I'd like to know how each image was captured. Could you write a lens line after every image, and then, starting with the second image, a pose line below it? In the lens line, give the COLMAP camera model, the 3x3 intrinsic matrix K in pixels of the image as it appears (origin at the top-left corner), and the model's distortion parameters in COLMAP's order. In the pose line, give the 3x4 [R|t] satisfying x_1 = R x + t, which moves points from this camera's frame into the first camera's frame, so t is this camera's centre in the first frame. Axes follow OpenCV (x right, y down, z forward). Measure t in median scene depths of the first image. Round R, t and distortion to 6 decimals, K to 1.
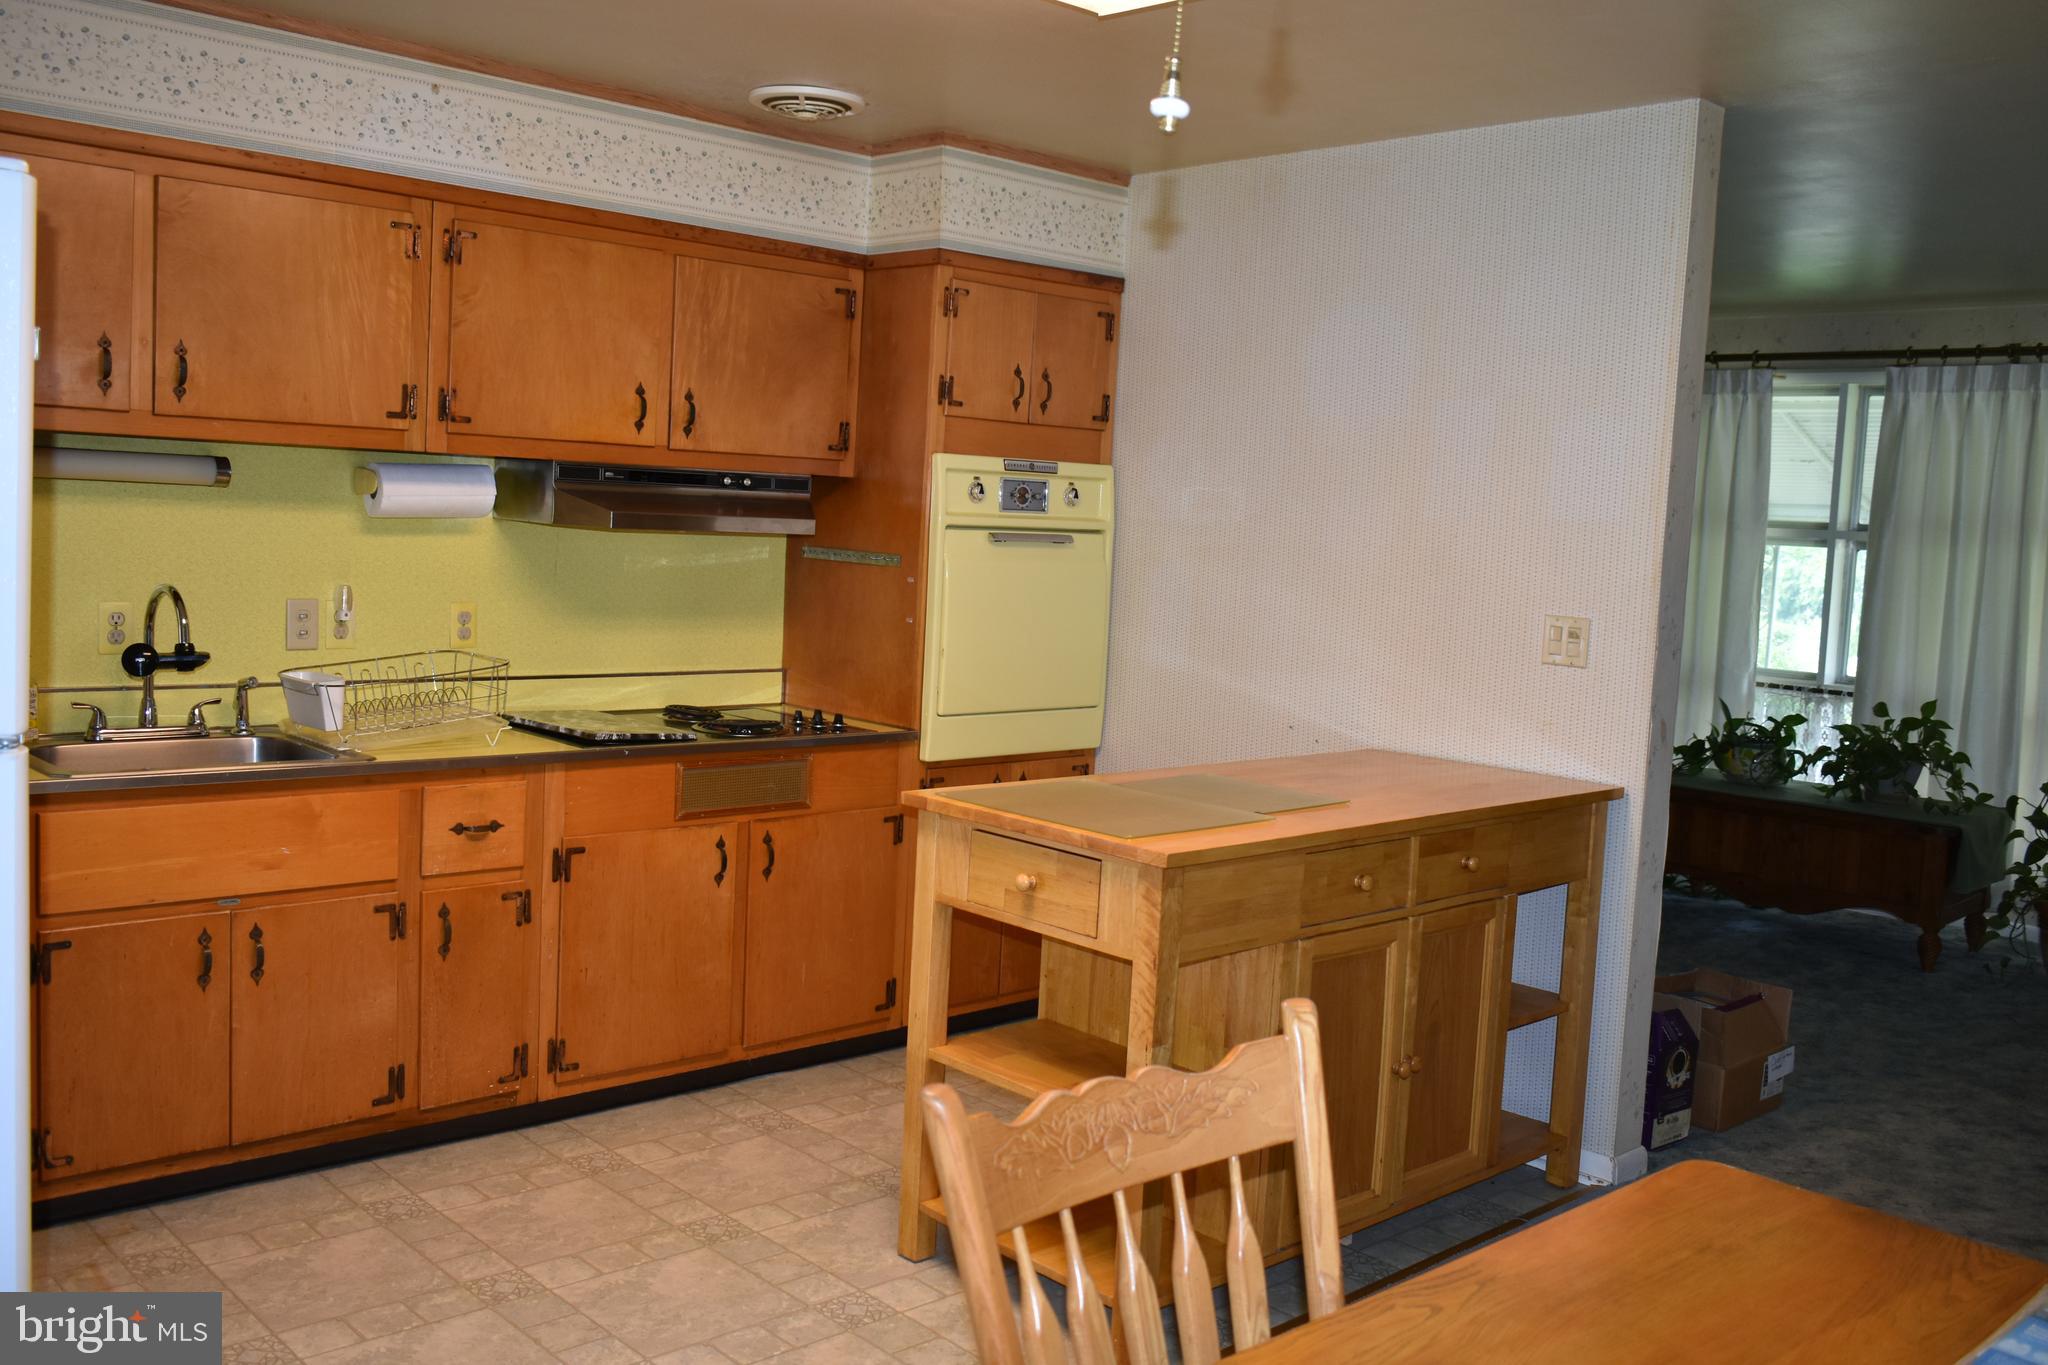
lens RADIAL K [[1801.1, 0, 1024.0], [0, 1801.1, 682.5], [0, 0, 1]] dist [-0.004679, -0.004305]
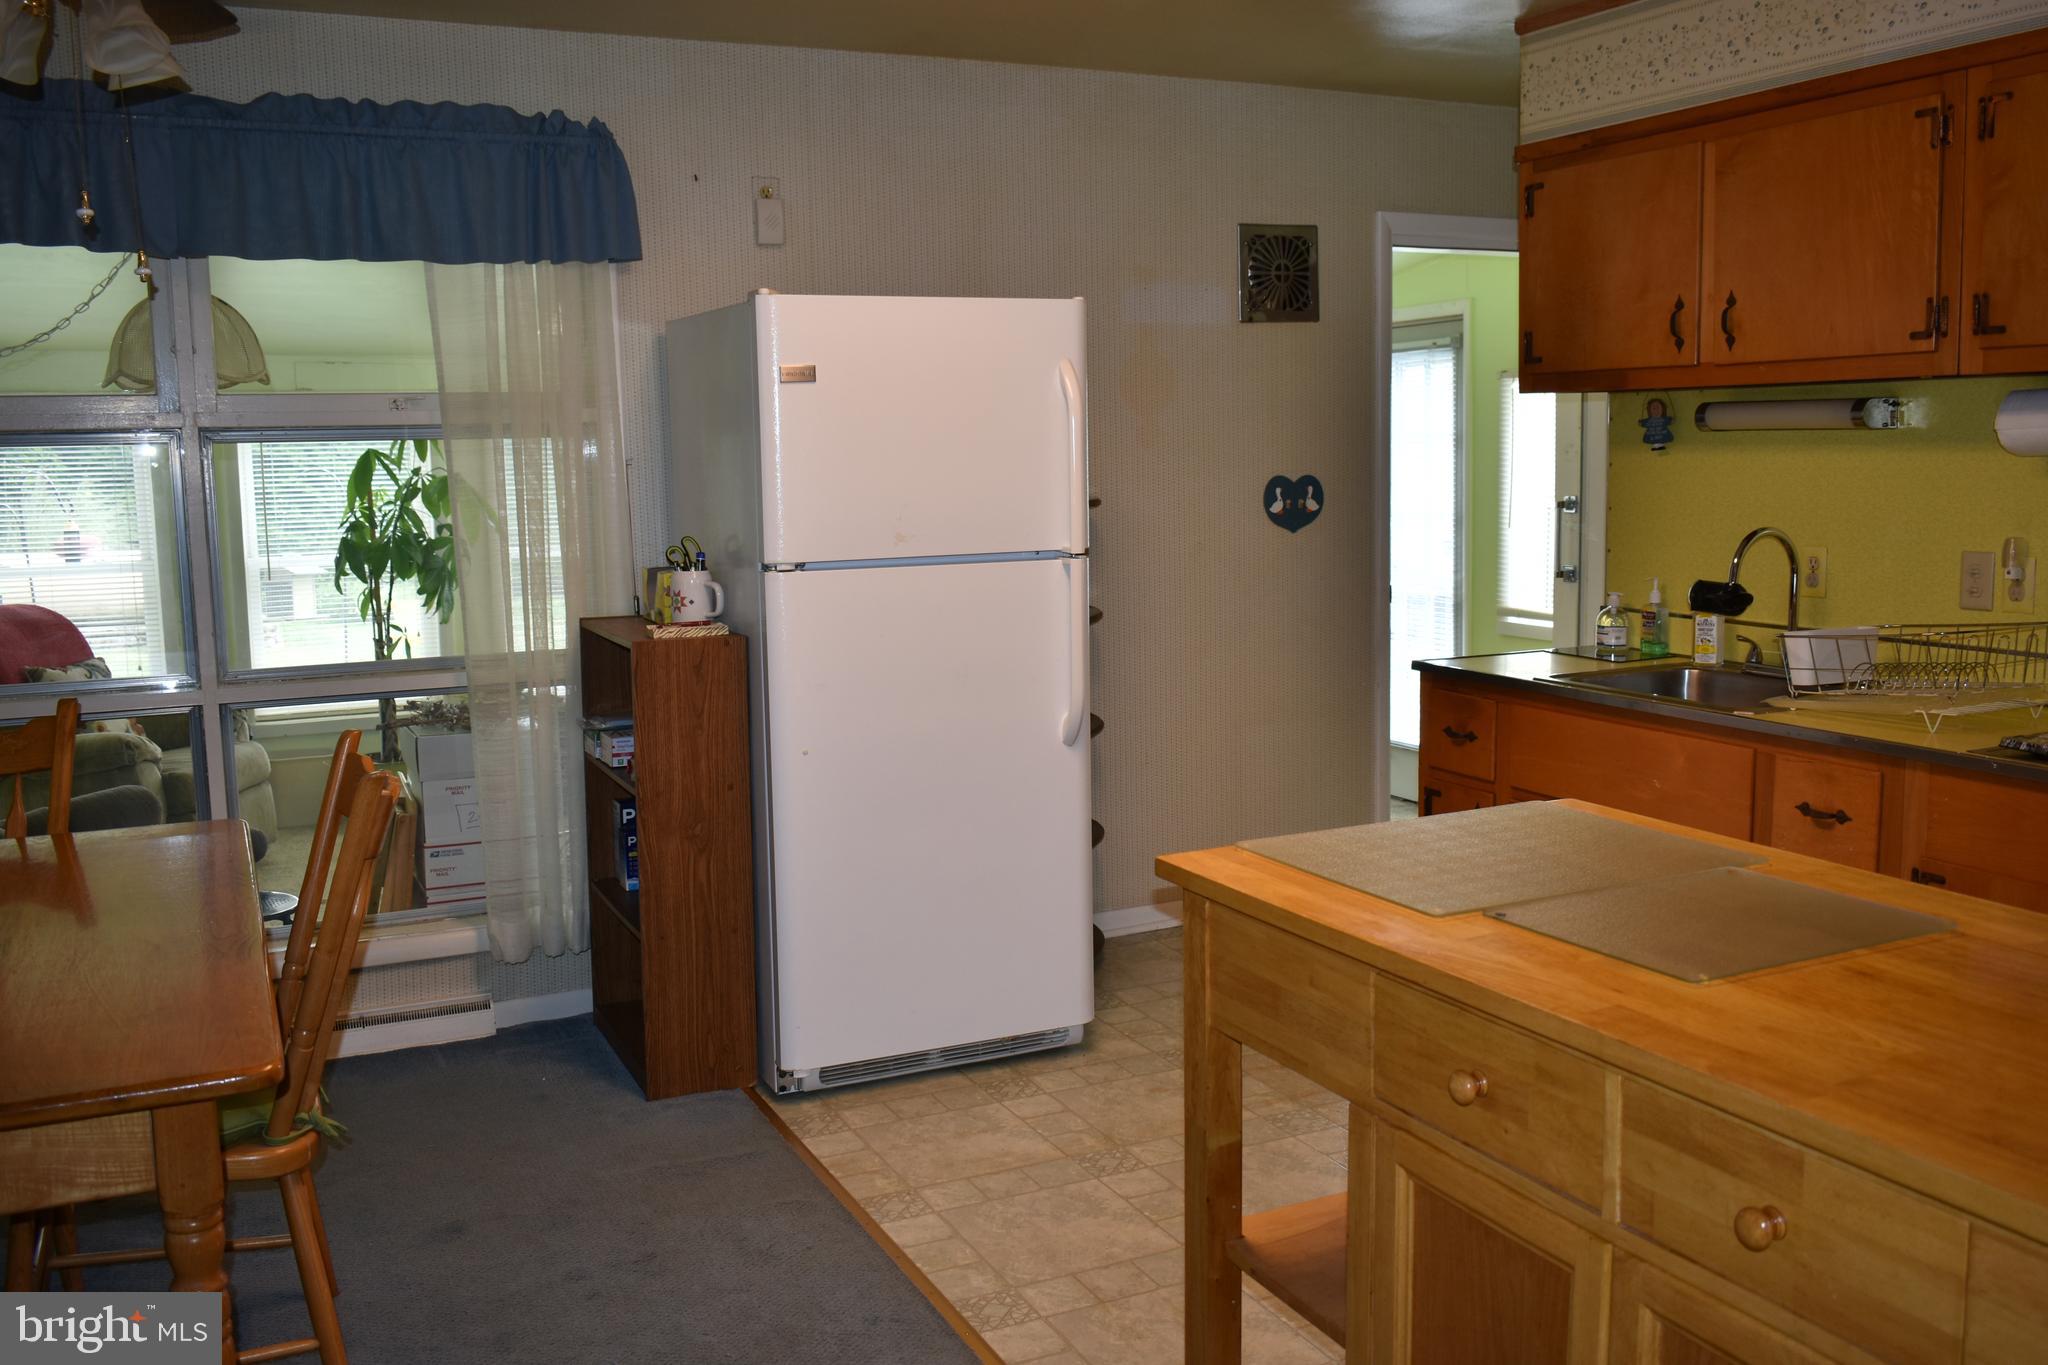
lens RADIAL K [[1801.1, 0, 1024.0], [0, 1801.1, 682.5], [0, 0, 1]] dist [-0.004679, -0.004305]
pose [[-0.310686, 0.085726, -0.946639, 0.608596], [-0.089961, 0.988802, 0.119070, -0.048013], [0.946246, 0.122154, -0.299495, 0.867279]]
